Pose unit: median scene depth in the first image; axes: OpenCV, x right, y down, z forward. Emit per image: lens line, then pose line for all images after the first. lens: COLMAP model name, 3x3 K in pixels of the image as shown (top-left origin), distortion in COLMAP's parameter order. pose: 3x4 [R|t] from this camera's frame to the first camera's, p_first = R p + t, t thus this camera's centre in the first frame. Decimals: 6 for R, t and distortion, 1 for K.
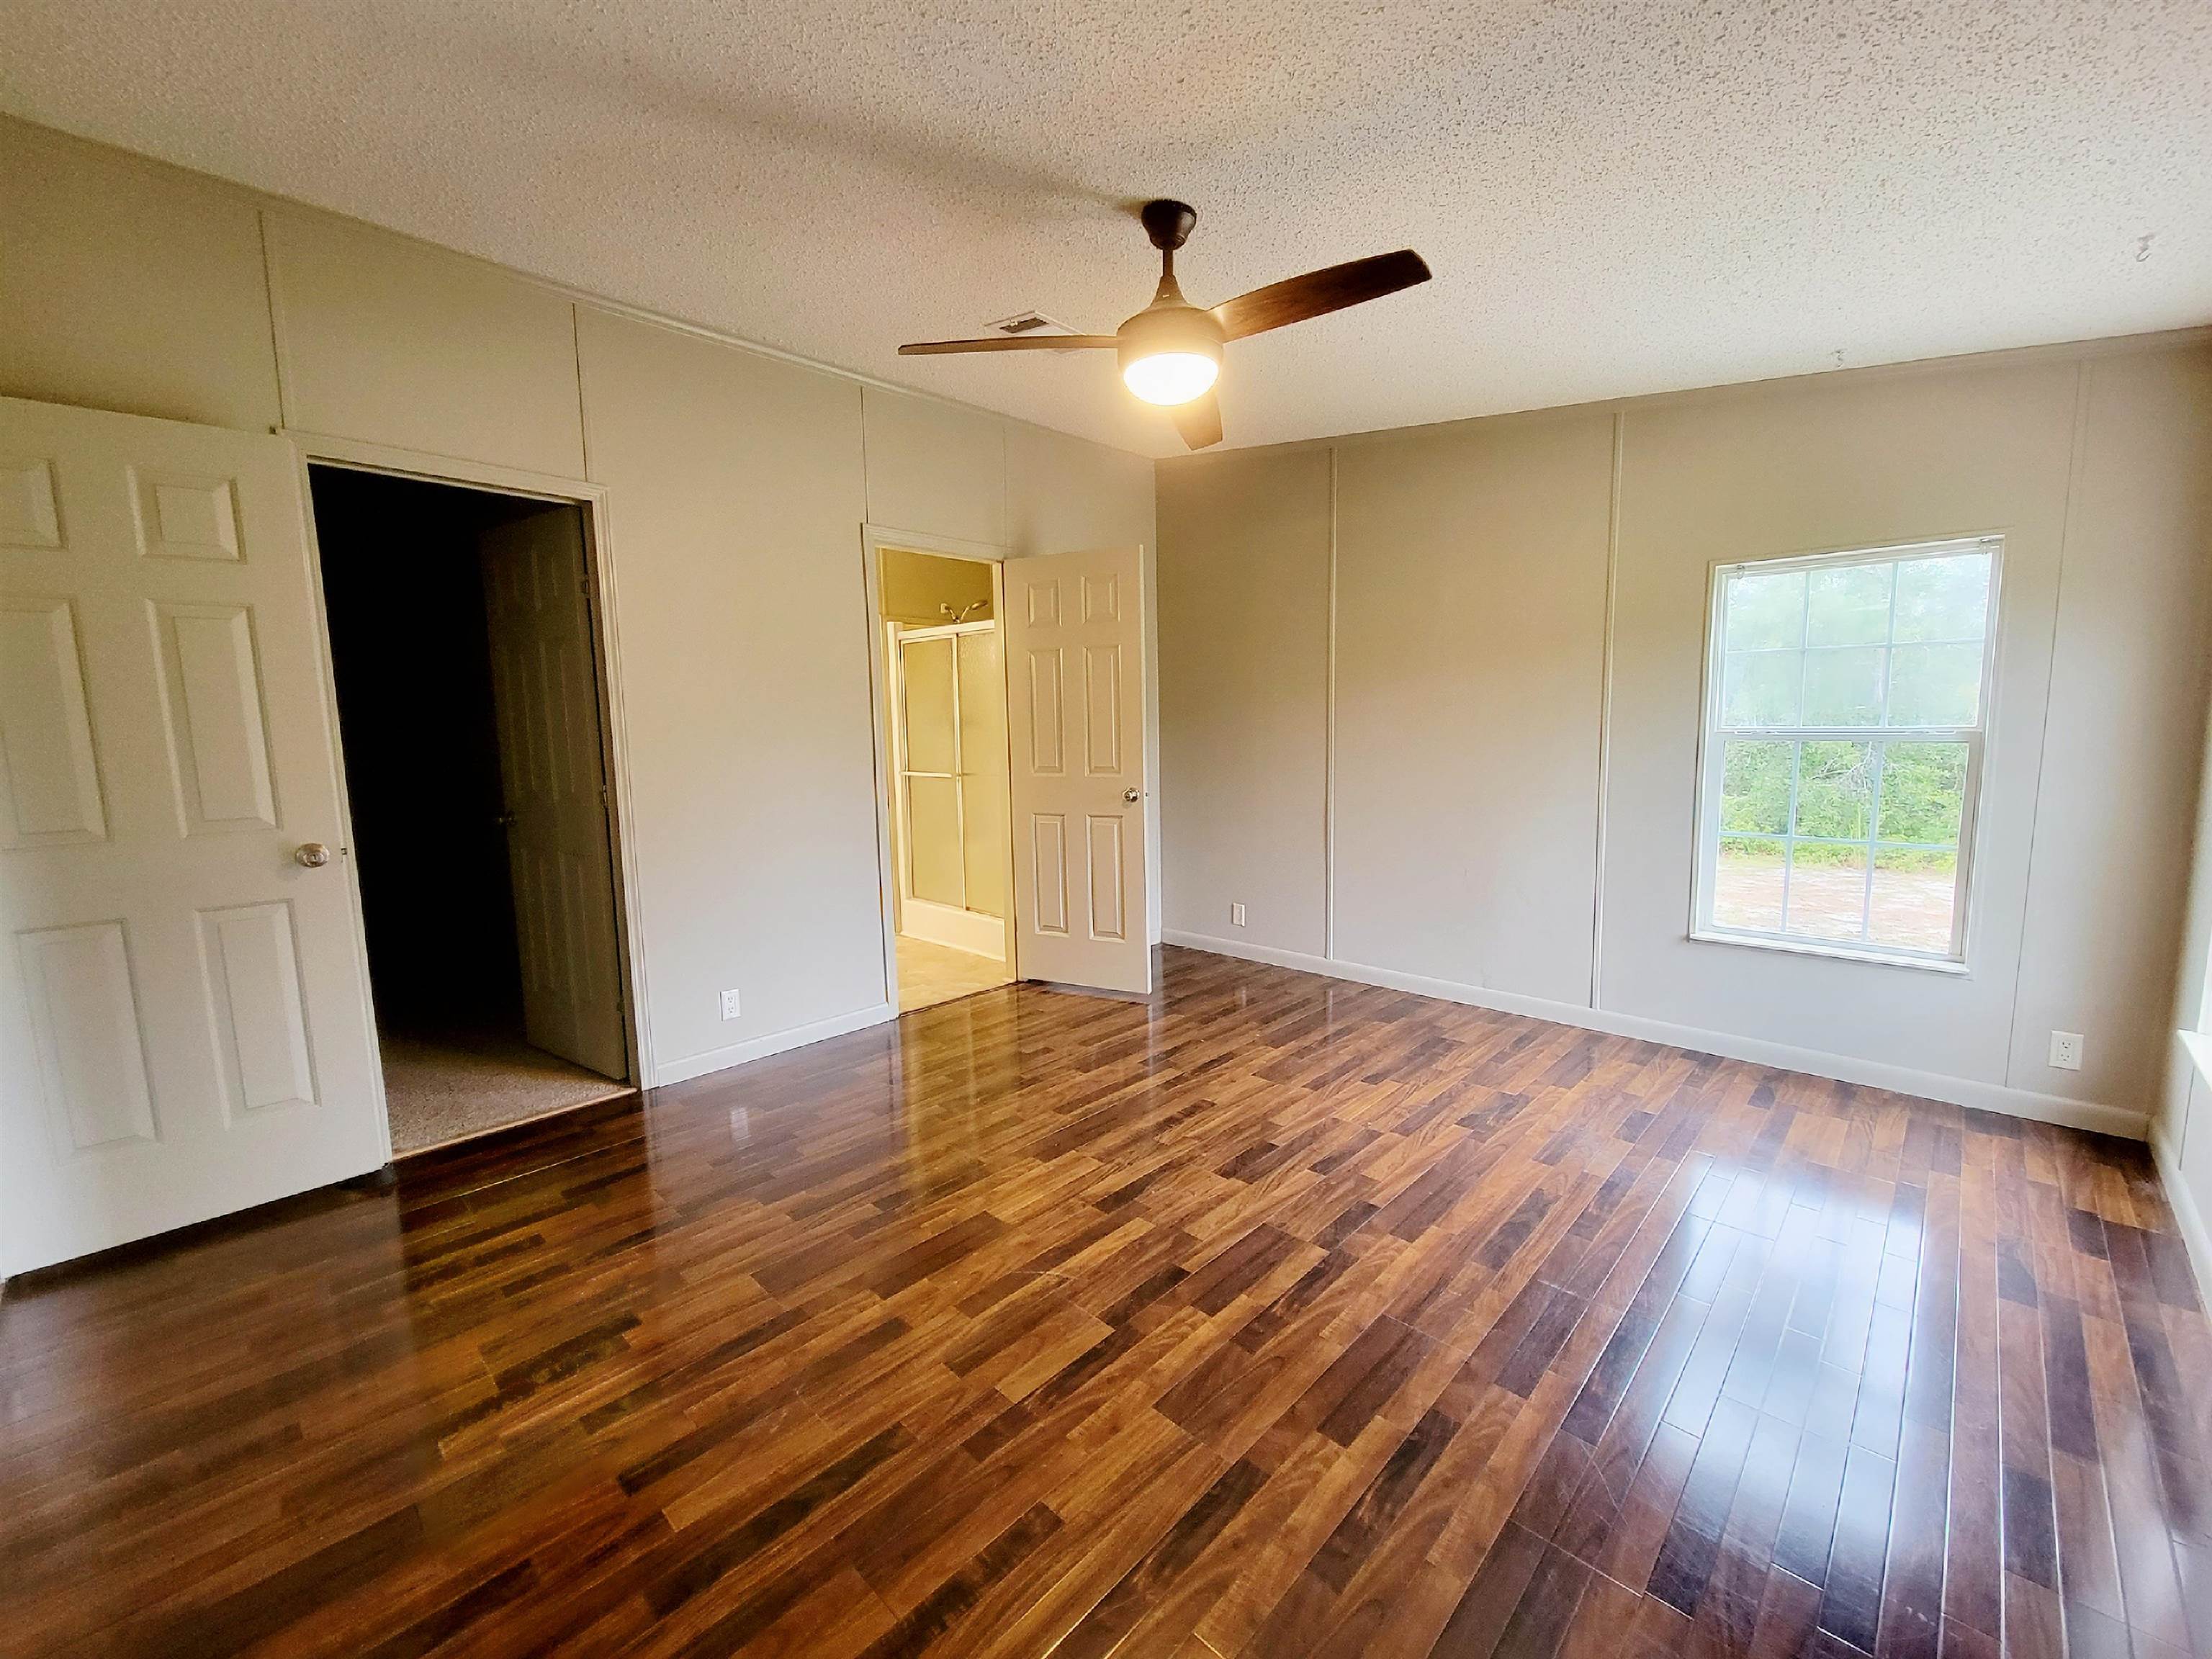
lens RADIAL K [[904.8, 0, 1110.4], [0, 904.8, 825.6], [0, 0, 1]] dist [0.001526, 0.000027]
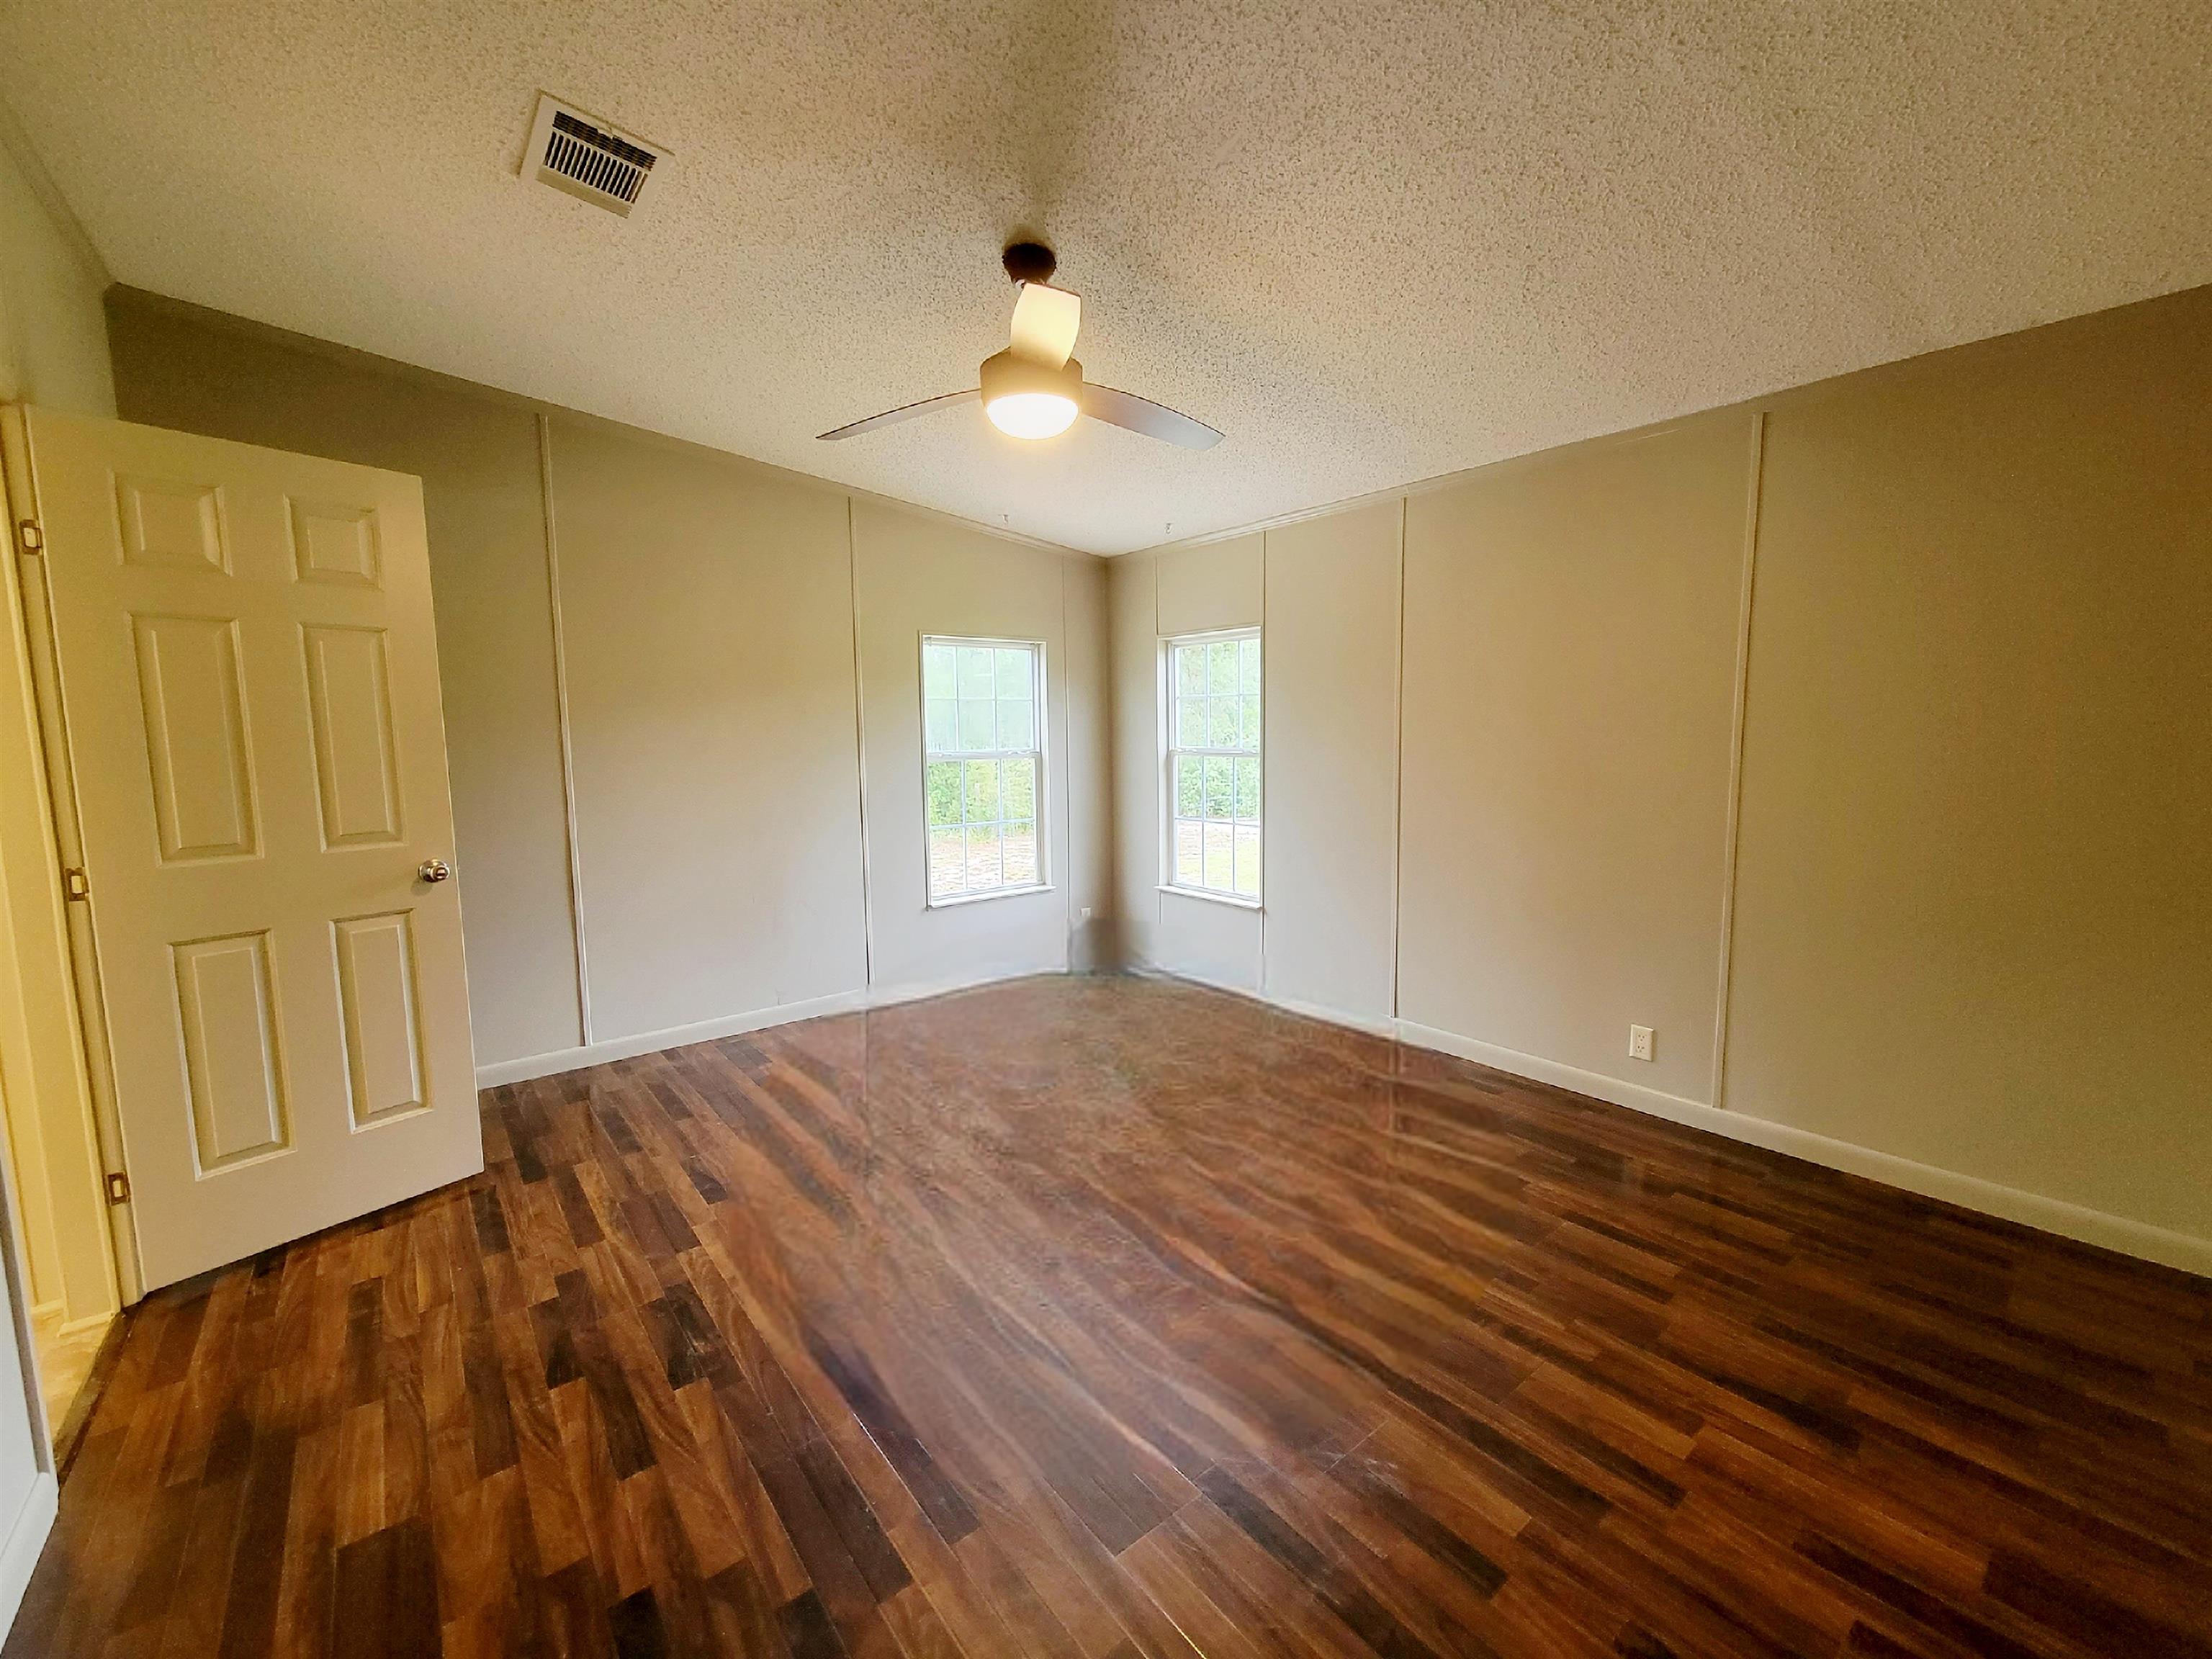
lens RADIAL K [[904.8, 0, 1110.4], [0, 904.8, 825.6], [0, 0, 1]] dist [0.001526, 0.000027]
pose [[0.128524, -0.087440, 0.987844, -0.687160], [0.132063, 0.988743, 0.070338, -0.061471], [-0.982874, 0.121418, 0.138624, 0.568490]]
